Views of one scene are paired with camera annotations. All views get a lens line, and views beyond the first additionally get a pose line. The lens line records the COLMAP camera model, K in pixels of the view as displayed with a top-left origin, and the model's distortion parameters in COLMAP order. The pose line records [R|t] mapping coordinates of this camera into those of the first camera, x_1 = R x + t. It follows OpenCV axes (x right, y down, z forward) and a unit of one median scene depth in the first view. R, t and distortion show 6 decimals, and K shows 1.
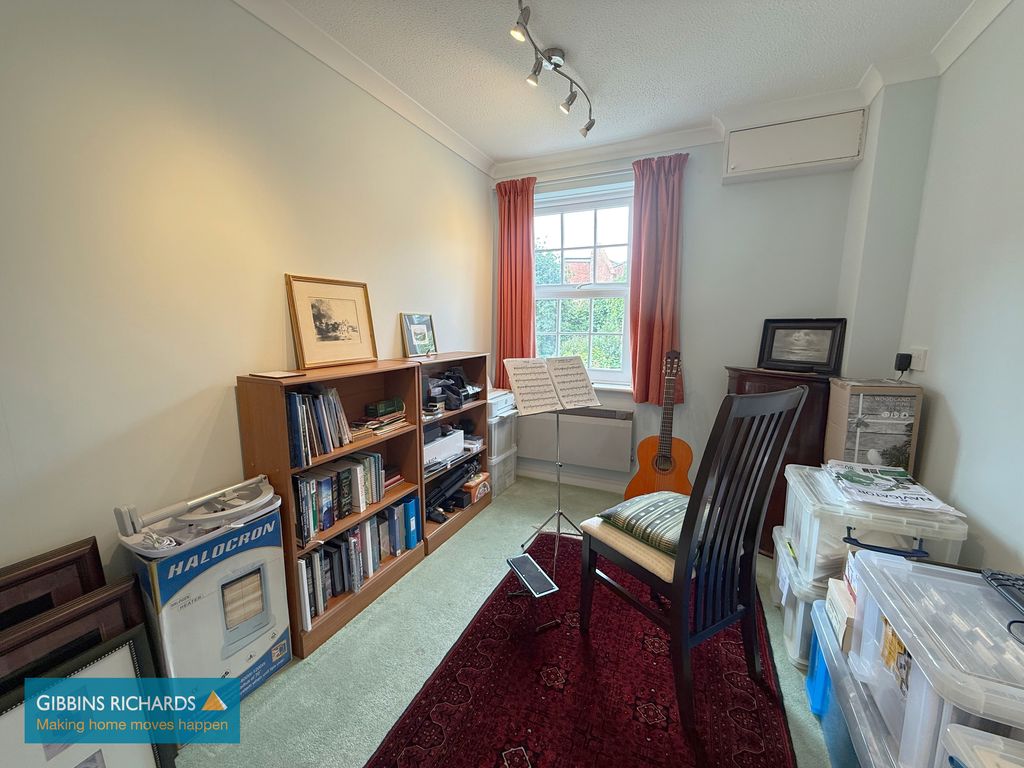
lens RADIAL K [[407.7, 0, 511.0], [0, 407.7, 382.9], [0, 0, 1]] dist [0.000656, 0.000116]
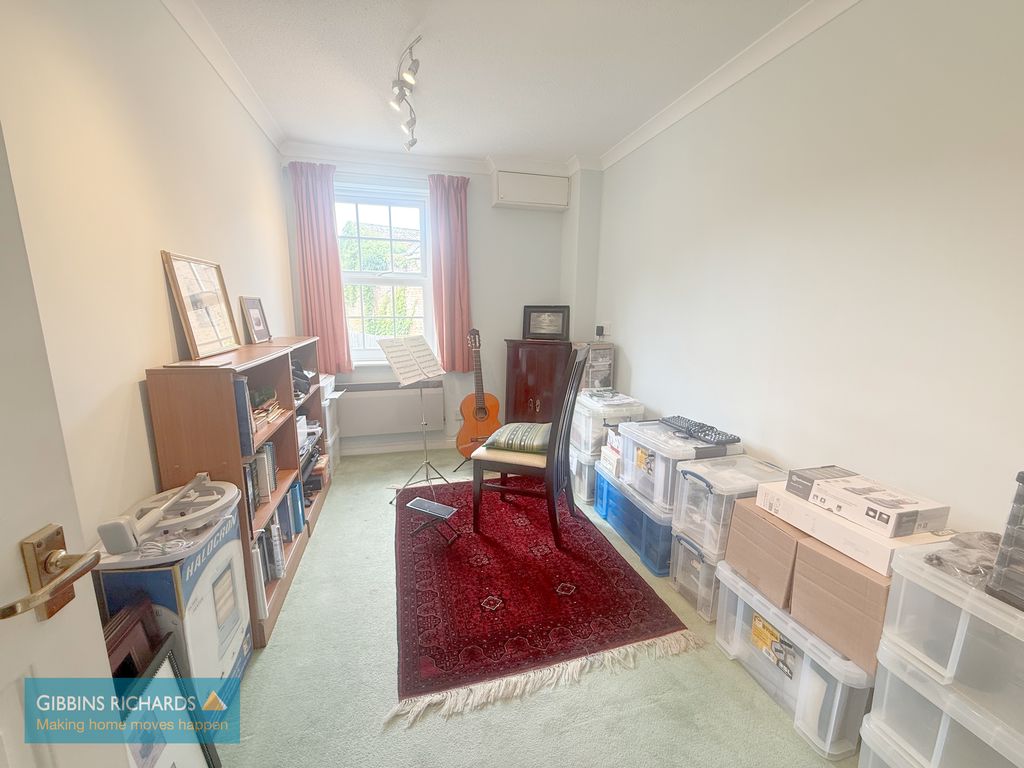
lens RADIAL K [[407.7, 0, 508.9], [0, 407.7, 383.4], [0, 0, 1]] dist [0.000656, 0.000116]
pose [[0.765684, -0.113189, 0.633179, -0.435740], [0.088336, 0.993572, 0.070792, 0.013868], [-0.637122, 0.001728, 0.770761, -0.106193]]
